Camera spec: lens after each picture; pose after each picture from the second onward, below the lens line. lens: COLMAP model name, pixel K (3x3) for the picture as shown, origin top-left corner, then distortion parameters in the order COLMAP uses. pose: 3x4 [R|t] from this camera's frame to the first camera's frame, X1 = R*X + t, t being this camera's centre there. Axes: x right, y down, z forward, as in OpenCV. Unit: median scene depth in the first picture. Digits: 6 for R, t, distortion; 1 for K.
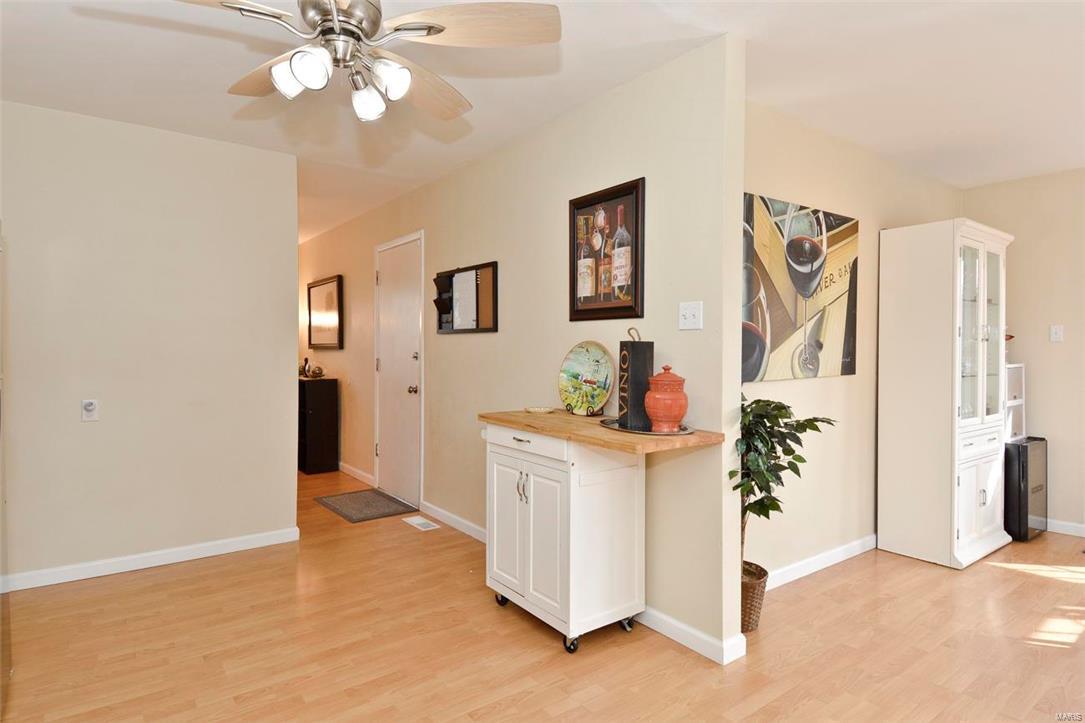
lens RADIAL K [[584.6, 0, 558.5], [0, 584.6, 352.6], [0, 0, 1]] dist [0.000251, -0.002416]
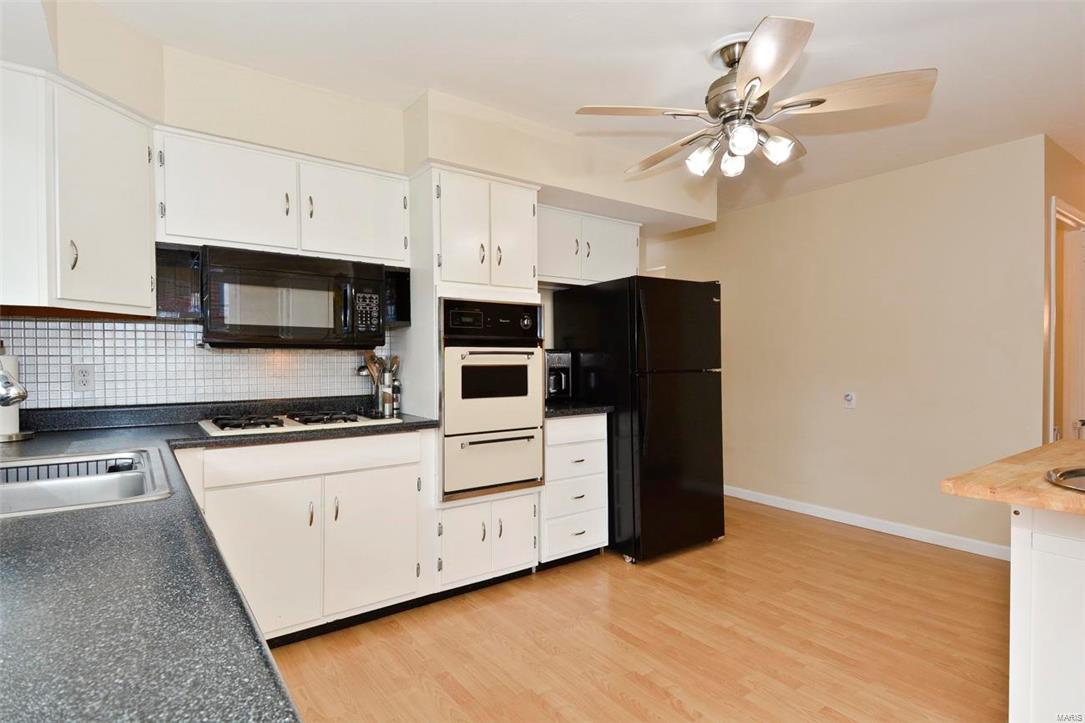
lens RADIAL K [[563.0, 0, 541.3], [0, 563.0, 365.4], [0, 0, 1]] dist [0.037308, -0.008335]
pose [[-0.035473, 0.007086, -0.999346, 0.570504], [0.000324, 0.999975, 0.007079, 0.009566], [0.999371, -0.000073, -0.035474, 0.356713]]
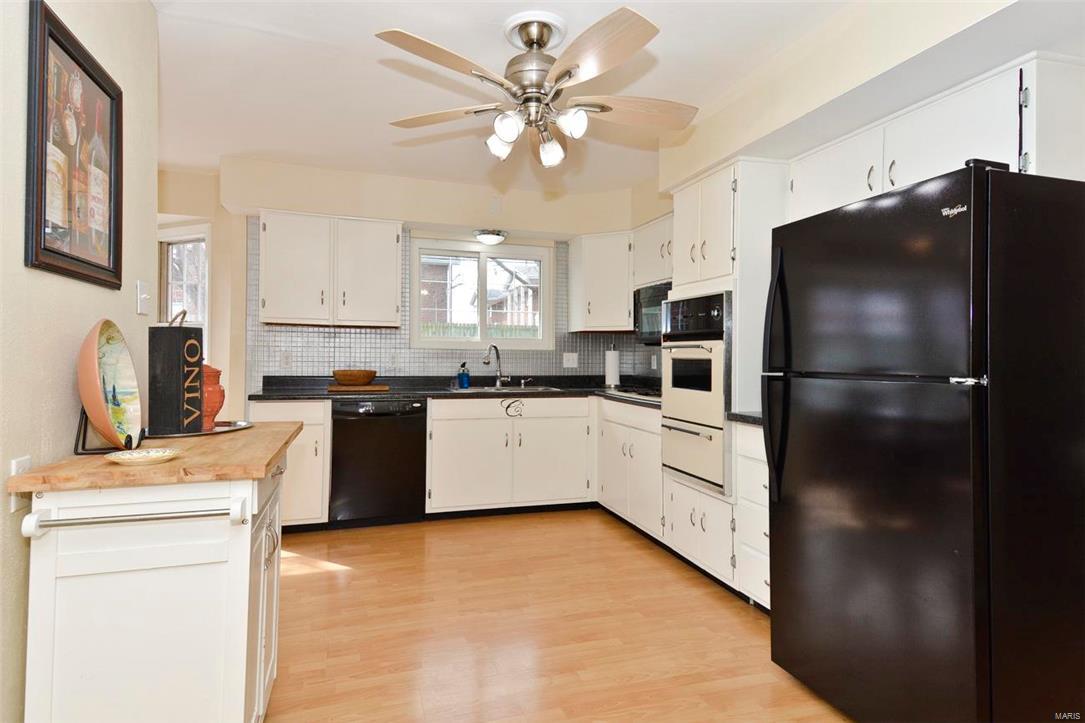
lens RADIAL K [[593.1, 0, 540.8], [0, 593.1, 350.2], [0, 0, 1]] dist [0.020708, -0.001910]
pose [[-0.933657, -0.008274, 0.358074, -0.513510], [-0.009728, 0.999950, -0.002261, 0.006717], [-0.358037, -0.005595, -0.933690, 1.322334]]
